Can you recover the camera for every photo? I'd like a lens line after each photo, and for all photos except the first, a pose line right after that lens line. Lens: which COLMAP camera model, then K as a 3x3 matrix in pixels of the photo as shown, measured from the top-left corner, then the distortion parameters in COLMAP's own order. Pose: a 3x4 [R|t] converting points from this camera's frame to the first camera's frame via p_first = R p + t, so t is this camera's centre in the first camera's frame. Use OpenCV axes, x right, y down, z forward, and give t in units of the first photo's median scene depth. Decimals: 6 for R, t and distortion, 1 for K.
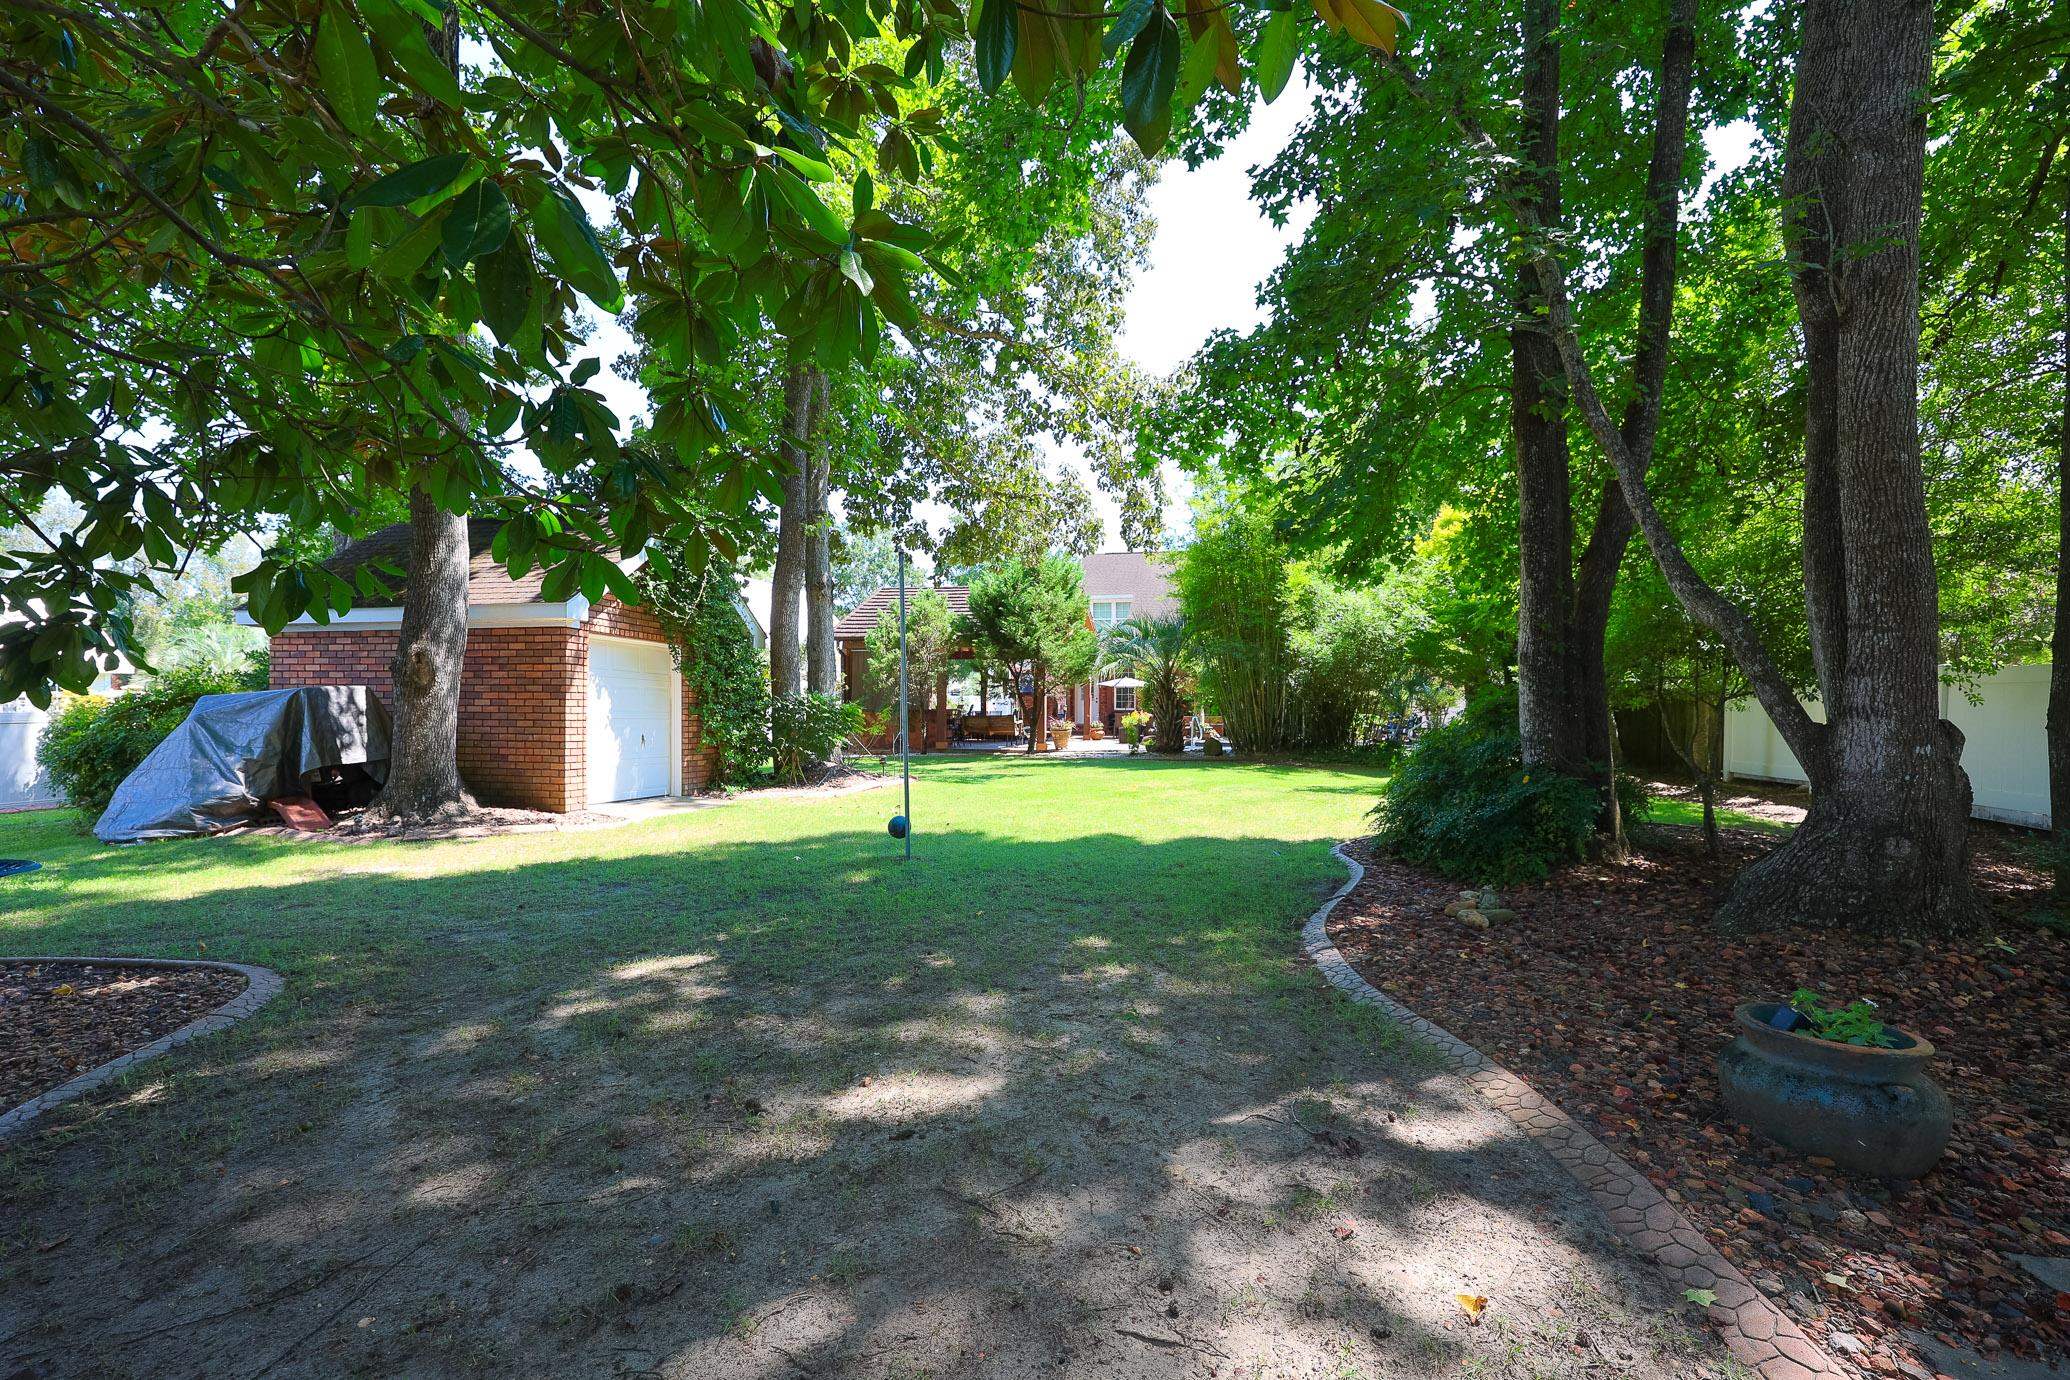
lens RADIAL K [[827.6, 0, 1065.4], [0, 827.6, 710.3], [0, 0, 1]] dist [0.000213, 0.000046]
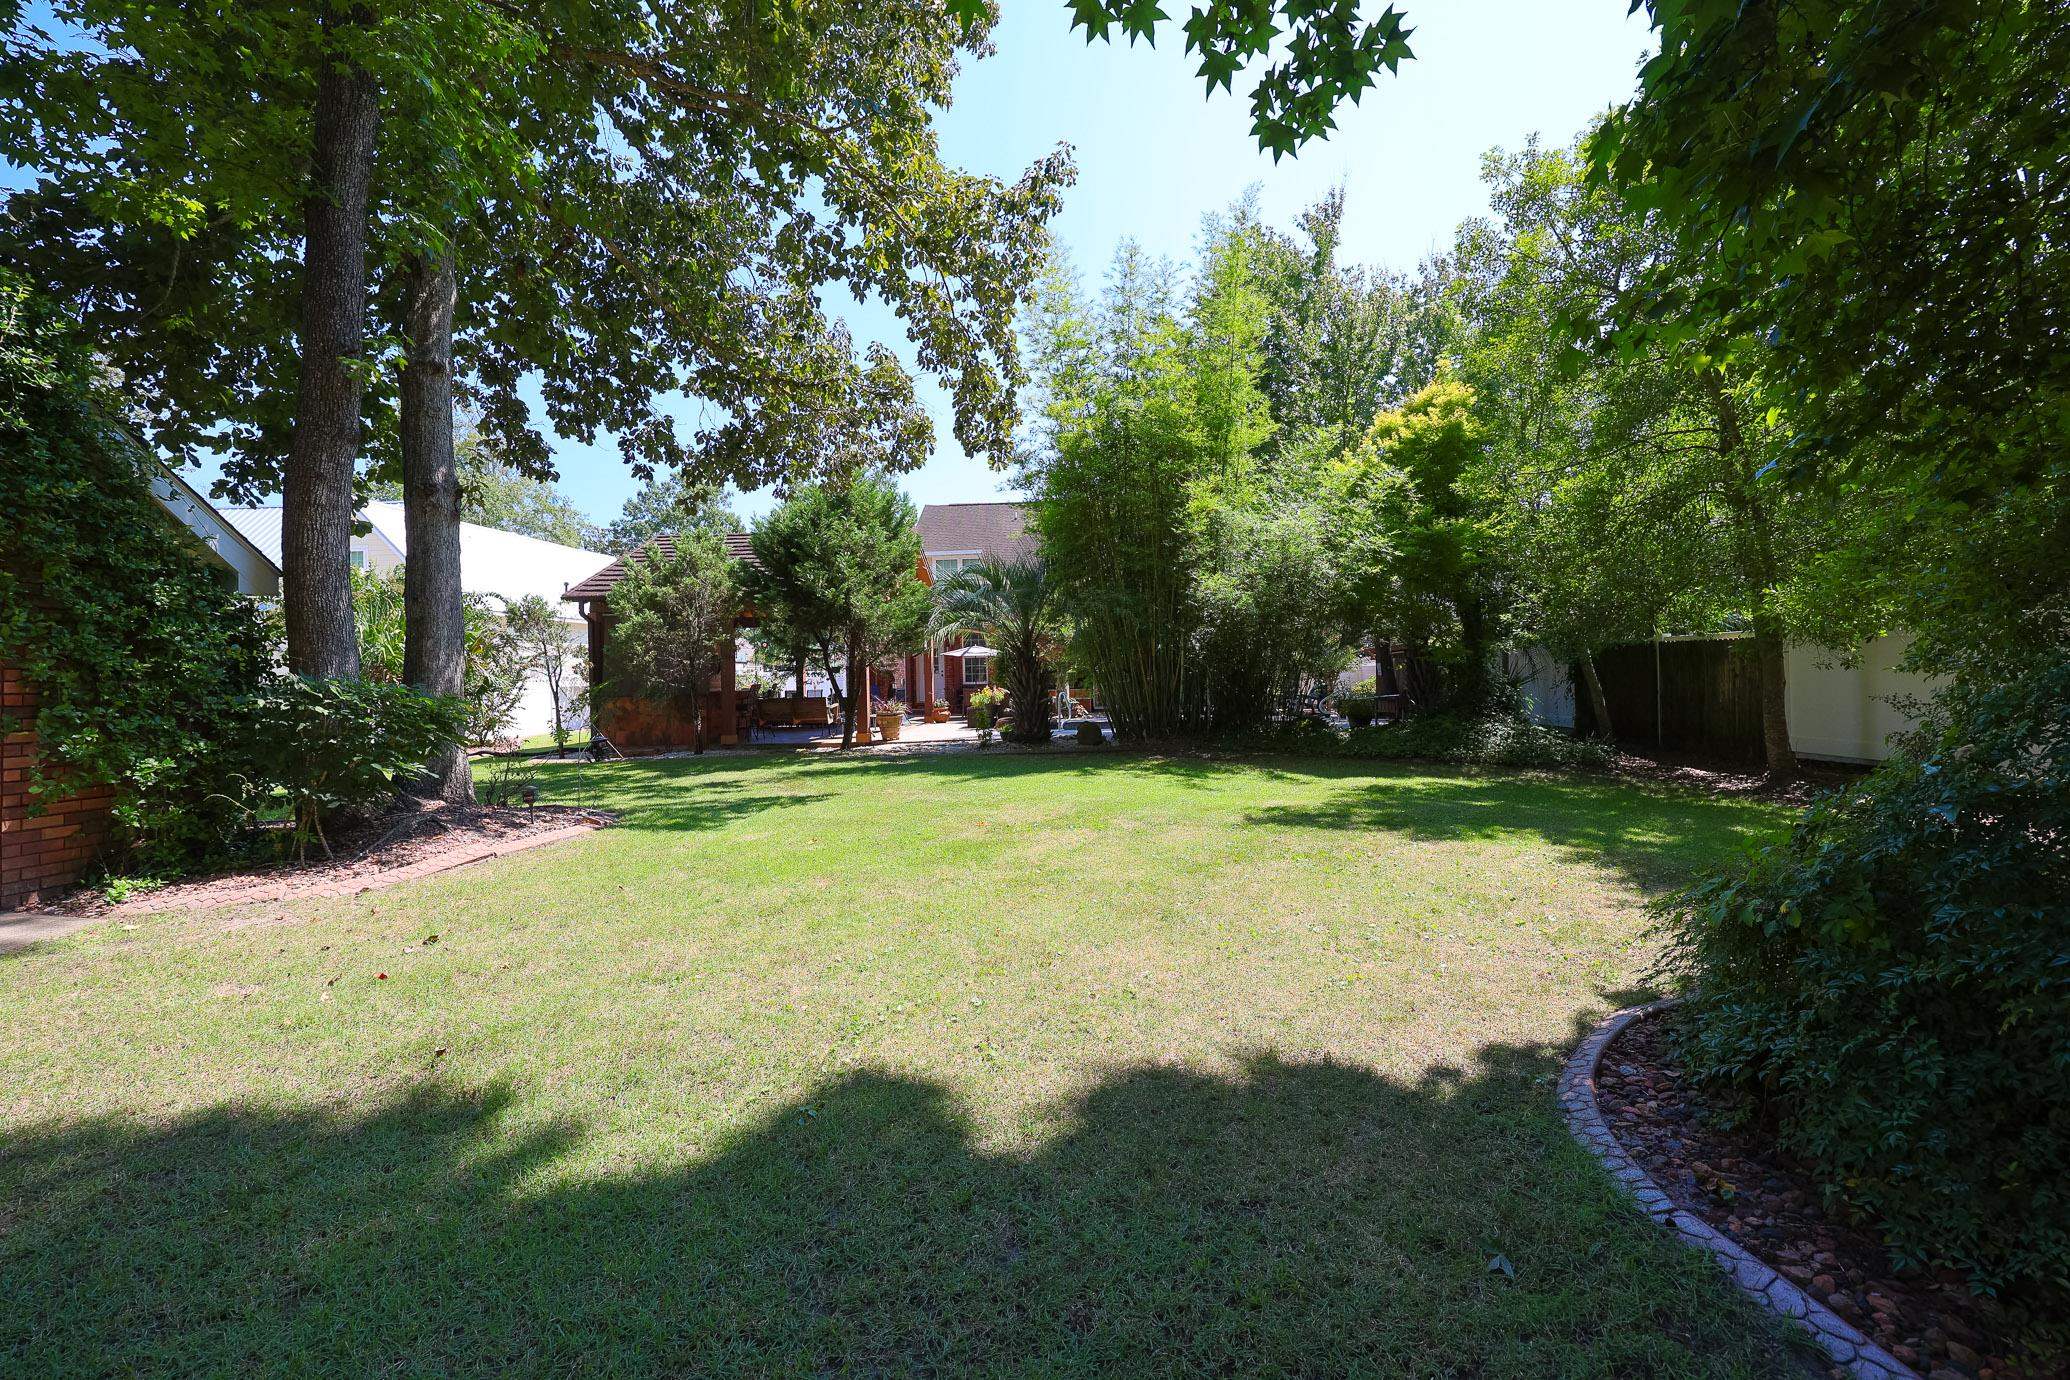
lens RADIAL K [[827.6, 0, 1065.4], [0, 827.6, 710.3], [0, 0, 1]] dist [0.000213, 0.000046]
pose [[0.984485, -0.031338, 0.172648, 0.026528], [0.025262, 0.998985, 0.037283, -0.005102], [-0.173642, -0.032343, 0.984278, 0.256551]]
